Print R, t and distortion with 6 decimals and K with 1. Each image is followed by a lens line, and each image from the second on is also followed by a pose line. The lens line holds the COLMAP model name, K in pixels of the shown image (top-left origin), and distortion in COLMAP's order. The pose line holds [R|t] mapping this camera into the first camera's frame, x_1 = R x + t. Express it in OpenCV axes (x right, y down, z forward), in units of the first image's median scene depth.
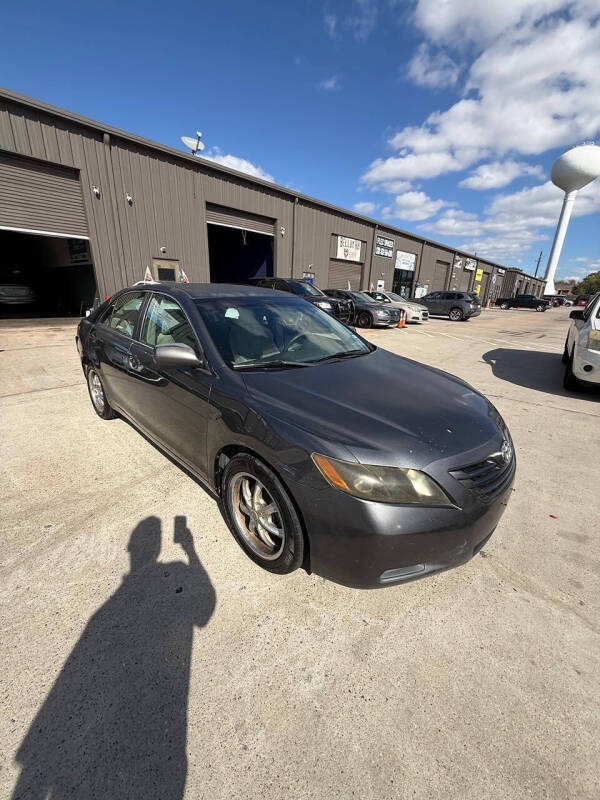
lens RADIAL K [[319.2, 0, 299.5], [0, 319.2, 396.0], [0, 0, 1]] dist [-0.000378, 0.000100]
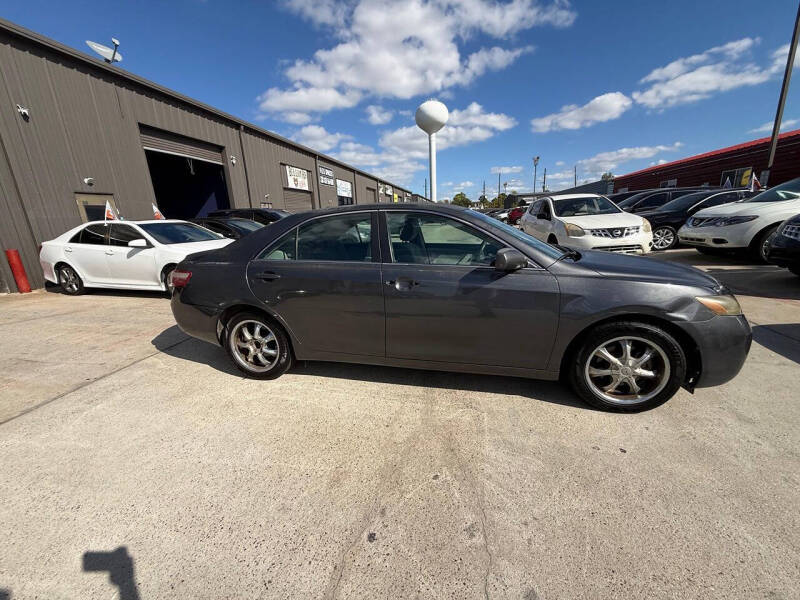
lens RADIAL K [[319.2, 0, 394.2], [0, 319.2, 301.7], [0, 0, 1]] dist [-0.000378, 0.000100]
pose [[0.862712, -0.198651, 0.465044, -0.126162], [0.228779, 0.973441, -0.008591, -0.007261], [-0.450986, 0.113803, 0.885246, 0.024966]]
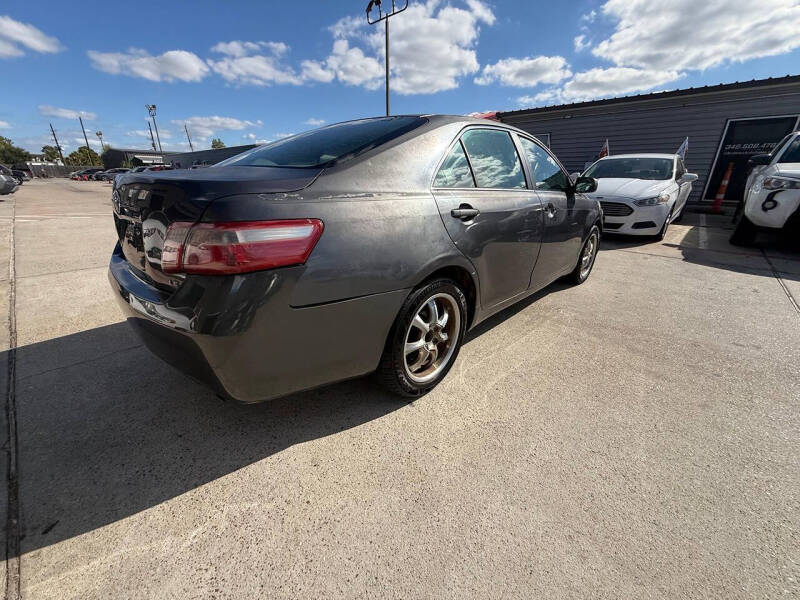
lens RADIAL K [[319.2, 0, 393.2], [0, 319.2, 302.3], [0, 0, 1]] dist [-0.000378, 0.000100]
pose [[-0.000220, -0.396890, 0.917866, -0.193507], [0.304085, 0.874374, 0.378156, -0.048221], [-0.952645, 0.279192, 0.120496, 0.181788]]
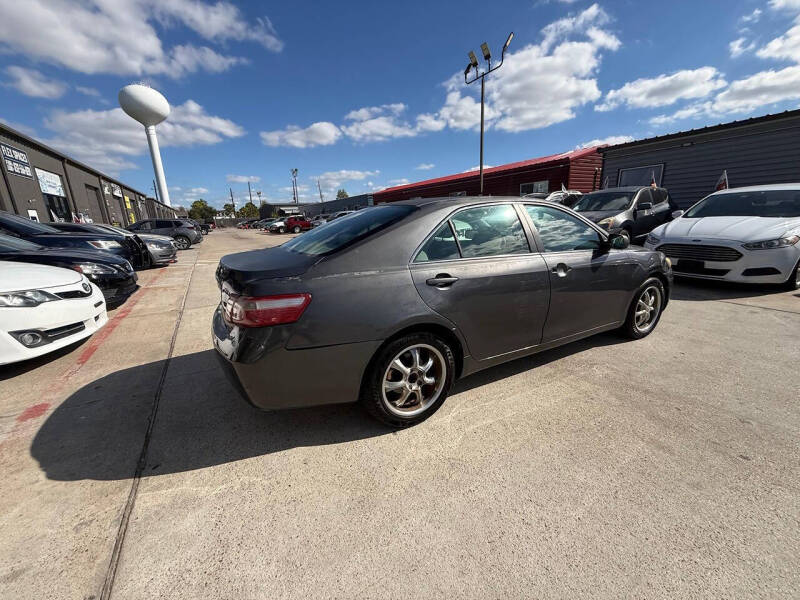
lens RADIAL K [[319.2, 0, 394.0], [0, 319.2, 301.0], [0, 0, 1]] dist [-0.000378, 0.000100]
pose [[0.305227, -0.288543, 0.907513, -0.209068], [0.346437, 0.921335, 0.176419, -0.049180], [-0.887027, 0.260548, 0.381179, 0.143065]]
